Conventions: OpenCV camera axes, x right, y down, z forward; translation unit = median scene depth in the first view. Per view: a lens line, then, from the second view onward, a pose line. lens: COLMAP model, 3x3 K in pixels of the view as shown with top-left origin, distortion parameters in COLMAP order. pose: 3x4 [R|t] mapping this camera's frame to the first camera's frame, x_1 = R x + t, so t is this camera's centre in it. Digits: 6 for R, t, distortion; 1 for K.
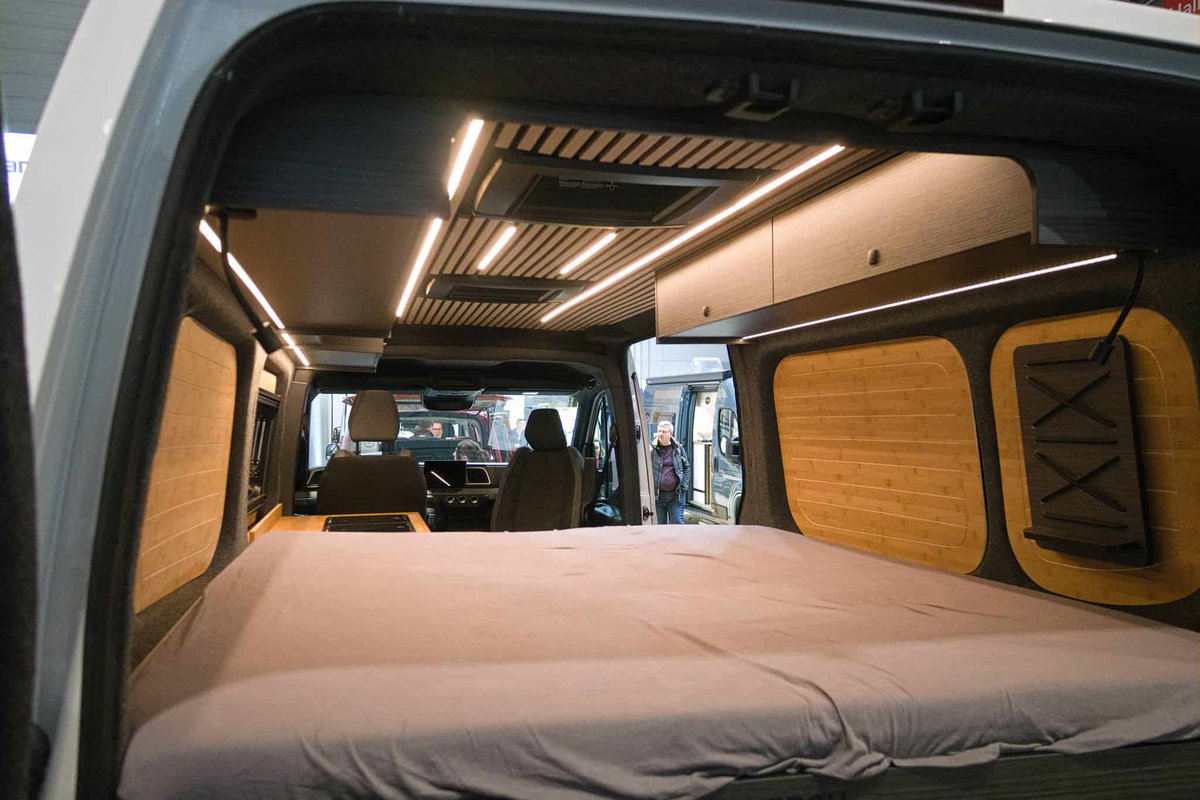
lens RADIAL K [[925.7, 0, 600.0], [0, 925.7, 400.0], [0, 0, 1]] dist [0.190520, -0.203798]
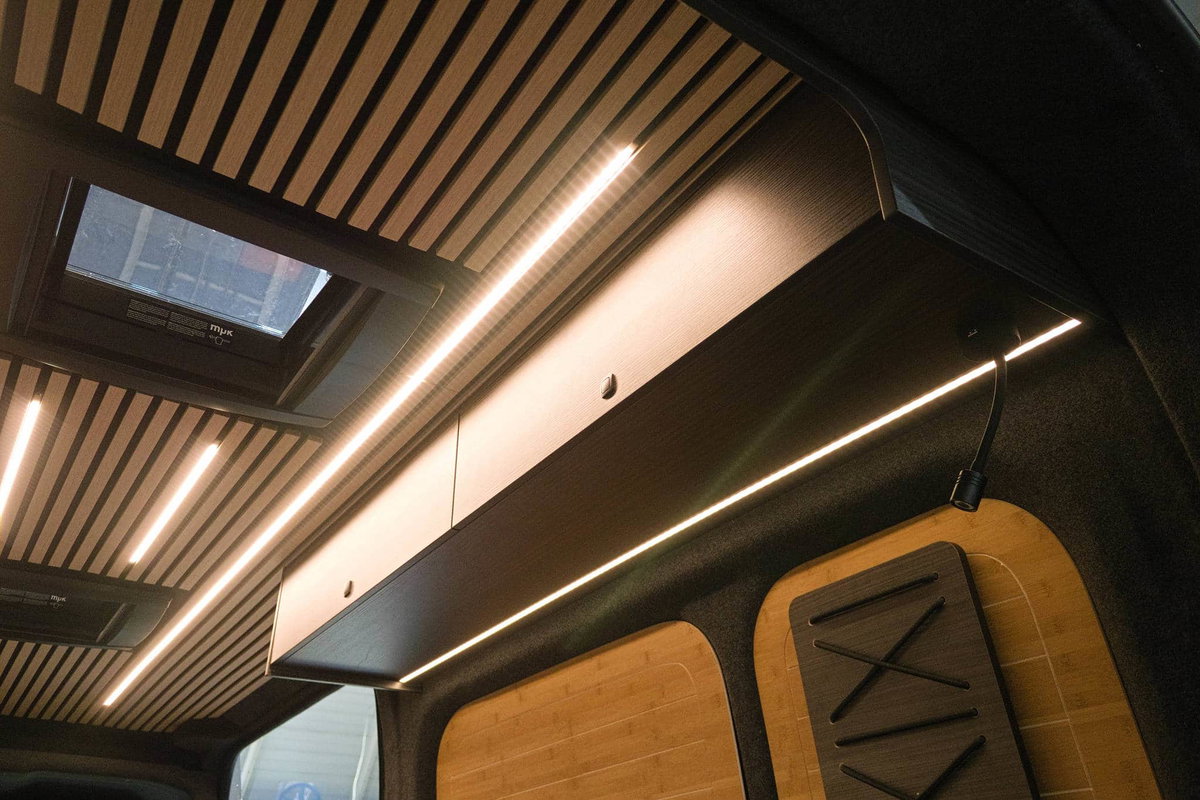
lens RADIAL K [[925.7, 0, 600.0], [0, 925.7, 400.0], [0, 0, 1]] dist [0.190520, -0.203798]
pose [[0.944588, 0.155187, 0.289259, 0.082974], [0.004343, 0.875207, -0.483729, 0.134758], [-0.328230, 0.458181, 0.826036, 0.392347]]
